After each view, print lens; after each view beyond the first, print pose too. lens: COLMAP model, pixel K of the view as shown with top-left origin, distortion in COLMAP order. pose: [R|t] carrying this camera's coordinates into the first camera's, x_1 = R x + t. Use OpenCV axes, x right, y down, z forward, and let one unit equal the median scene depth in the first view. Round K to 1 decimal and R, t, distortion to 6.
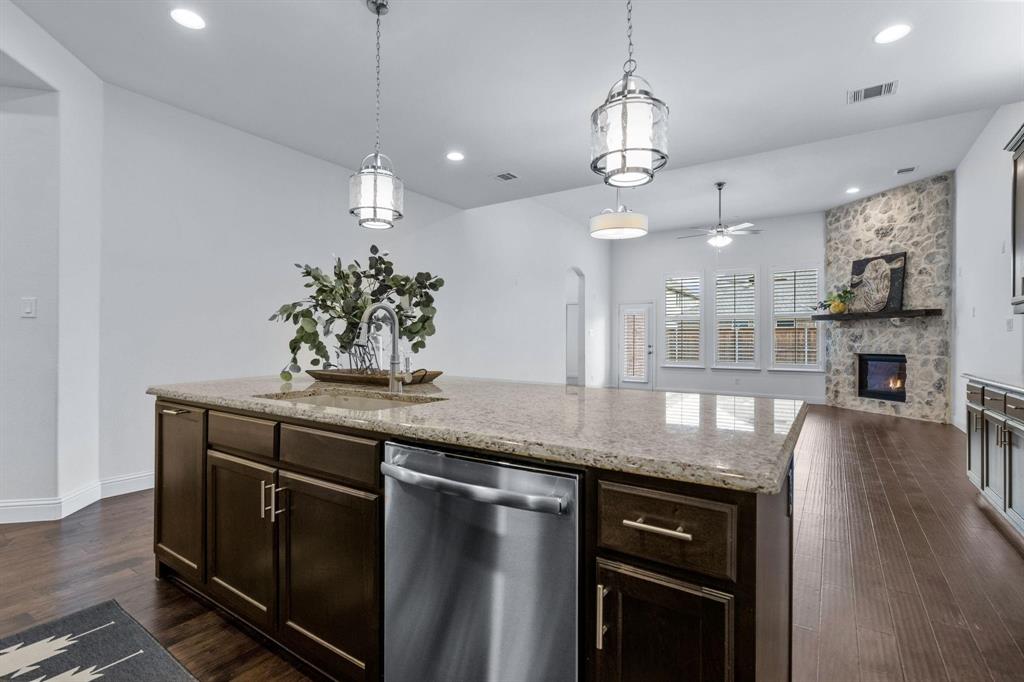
lens RADIAL K [[473.8, 0, 507.6], [0, 473.8, 340.5], [0, 0, 1]] dist [0.003723, 0.000203]
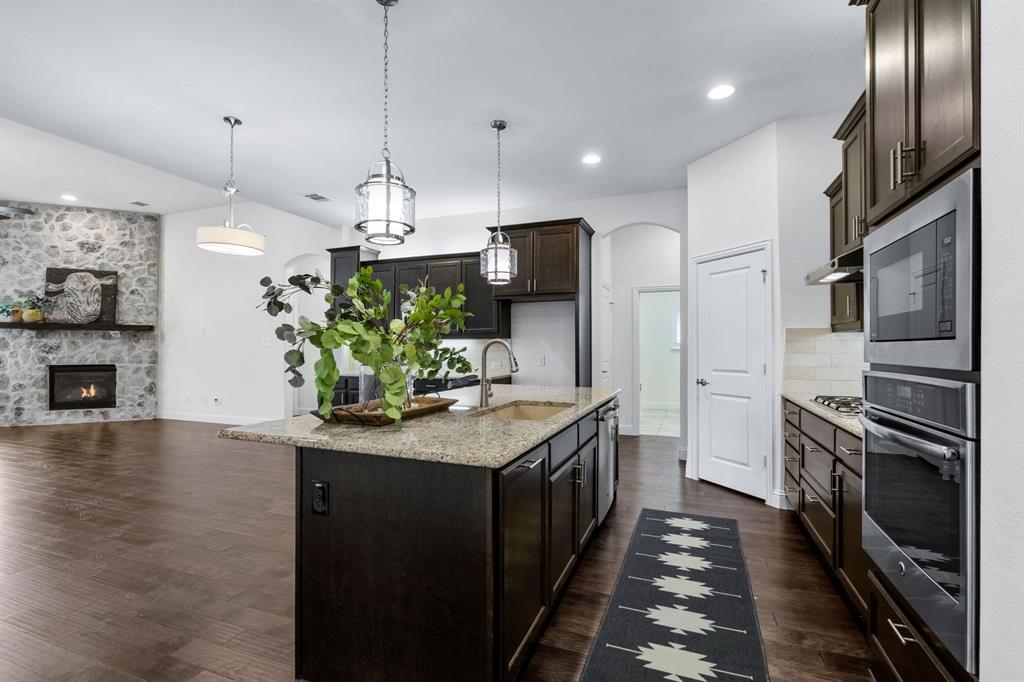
lens RADIAL K [[473.8, 0, 507.8], [0, 473.8, 342.9], [0, 0, 1]] dist [0.003723, 0.000203]
pose [[-0.221584, -0.003067, 0.975137, -0.440303], [-0.006271, 0.999979, 0.001720, -0.027601], [-0.975121, -0.005734, -0.221598, 0.351425]]
